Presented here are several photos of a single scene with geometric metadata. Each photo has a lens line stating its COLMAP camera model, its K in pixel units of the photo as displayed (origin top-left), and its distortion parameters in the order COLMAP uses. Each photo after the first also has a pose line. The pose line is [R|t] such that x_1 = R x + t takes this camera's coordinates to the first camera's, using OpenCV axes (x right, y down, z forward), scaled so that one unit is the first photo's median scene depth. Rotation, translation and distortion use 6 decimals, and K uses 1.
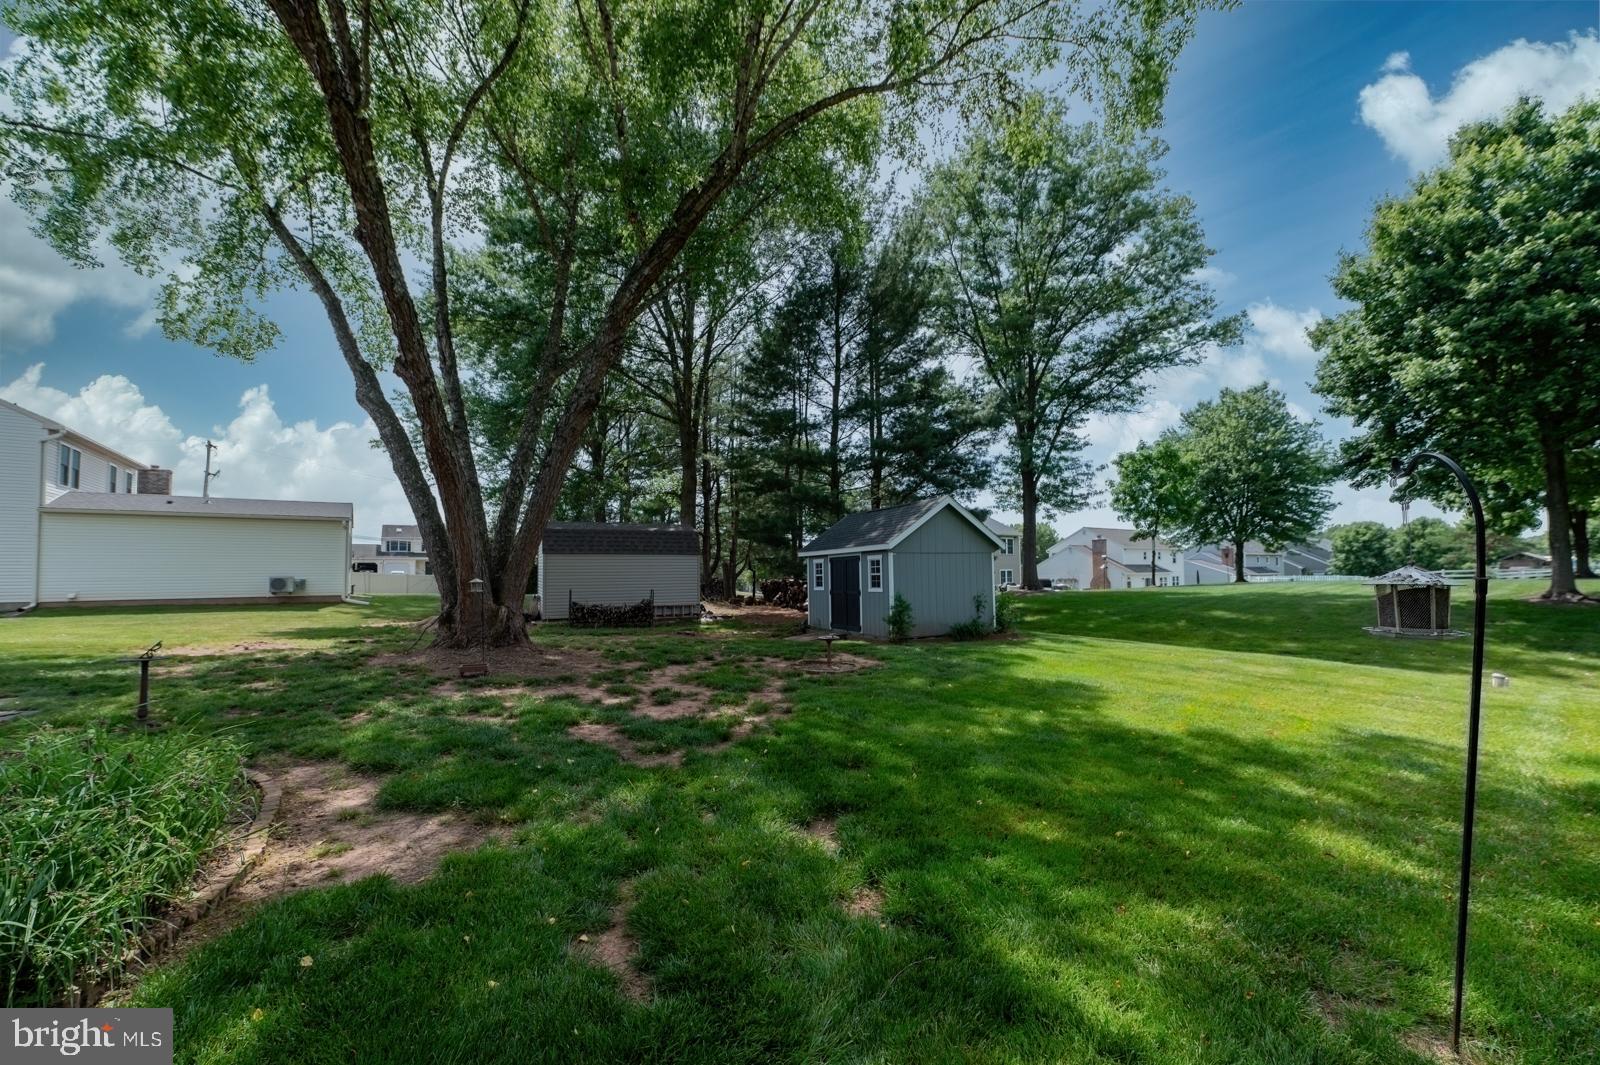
lens RADIAL K [[641.8, 0, 798.1], [0, 641.8, 545.3], [0, 0, 1]] dist [-0.001975, -0.000256]
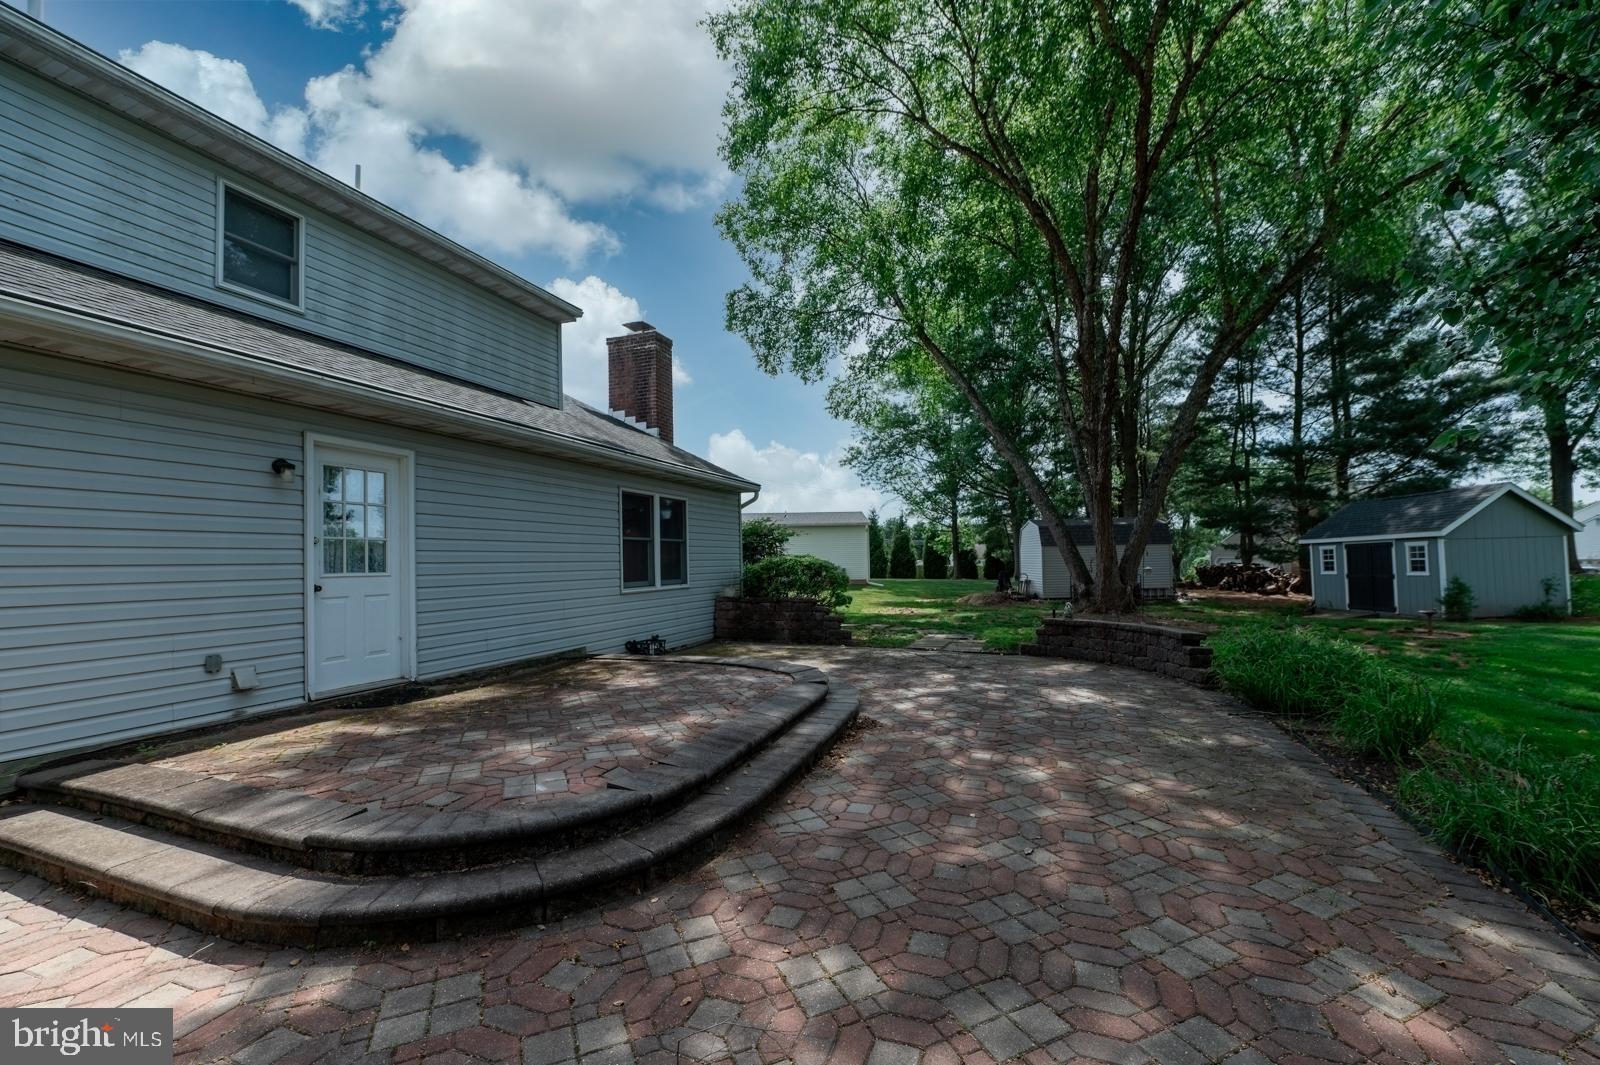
lens RADIAL K [[641.8, 0, 808.8], [0, 641.8, 542.3], [0, 0, 1]] dist [-0.001975, -0.000256]
pose [[0.891889, -0.025423, -0.451540, -0.265509], [0.033823, 0.999372, 0.010540, -0.025732], [0.450988, -0.024673, 0.892189, -0.372510]]
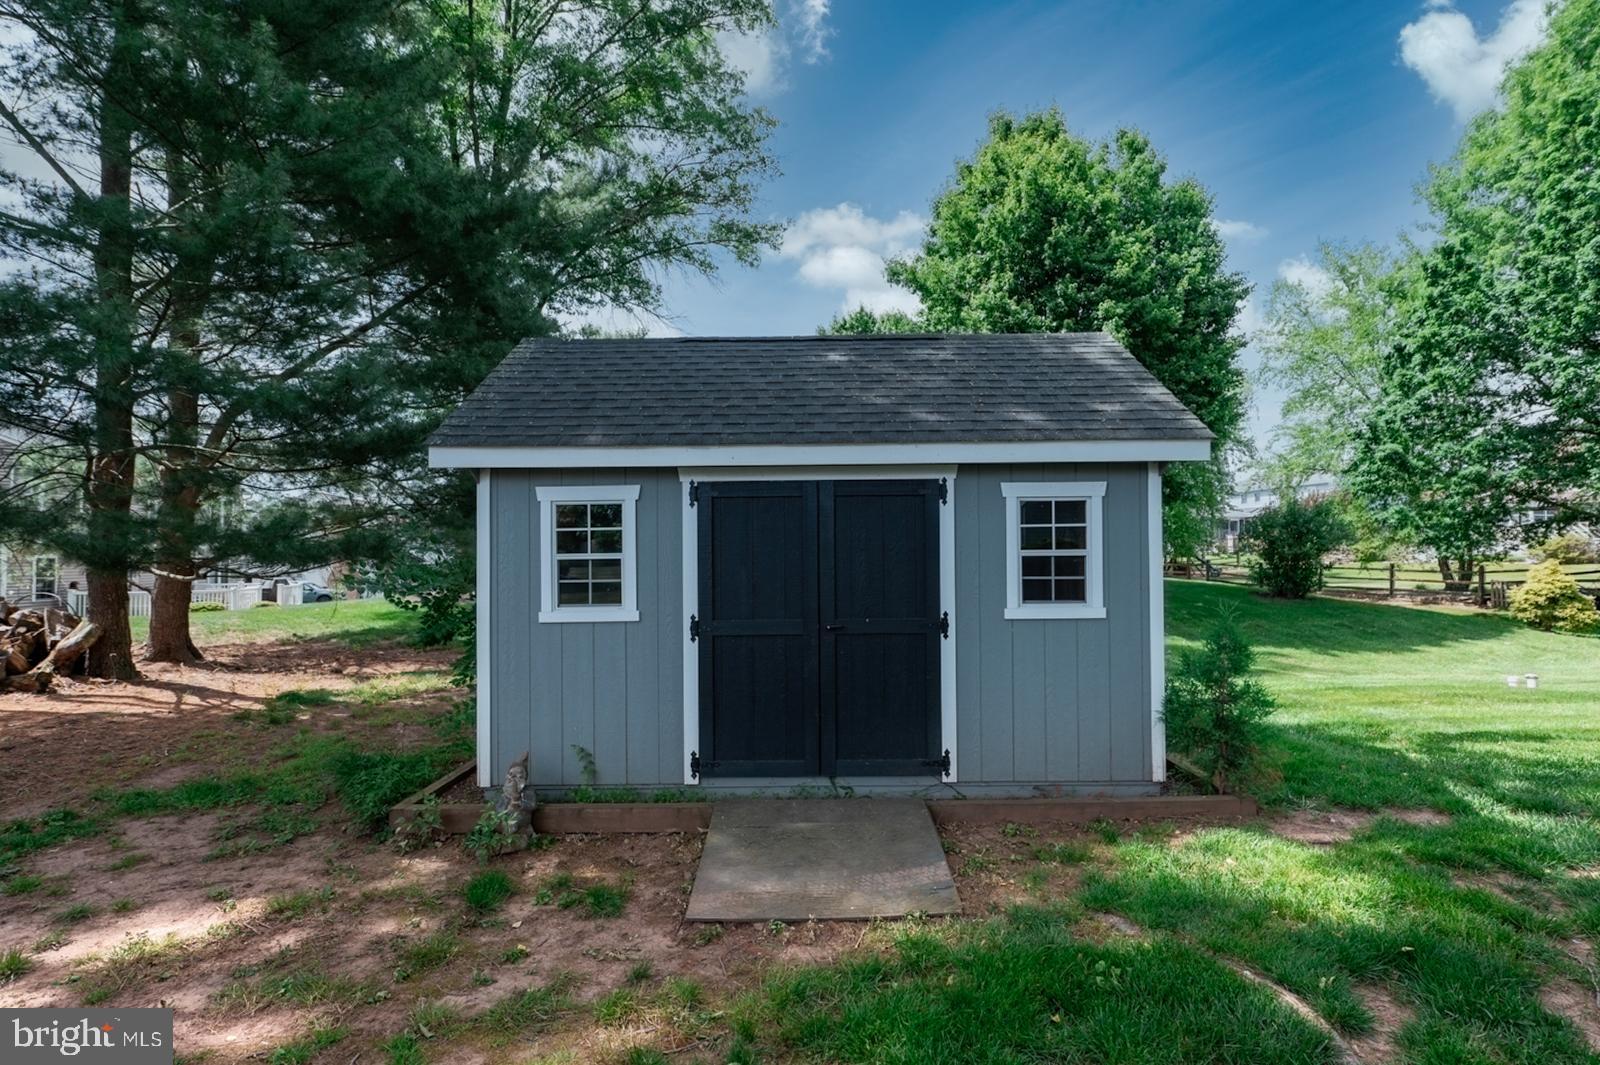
lens RADIAL K [[769.1, 0, 799.8], [0, 769.1, 535.6], [0, 0, 1]] dist [0.019507, 0.000286]
pose [[0.428333, 0.031086, 0.903086, -0.186850], [-0.044534, 0.998920, -0.013263, 0.040158], [-0.902523, -0.034538, 0.429255, 0.822878]]
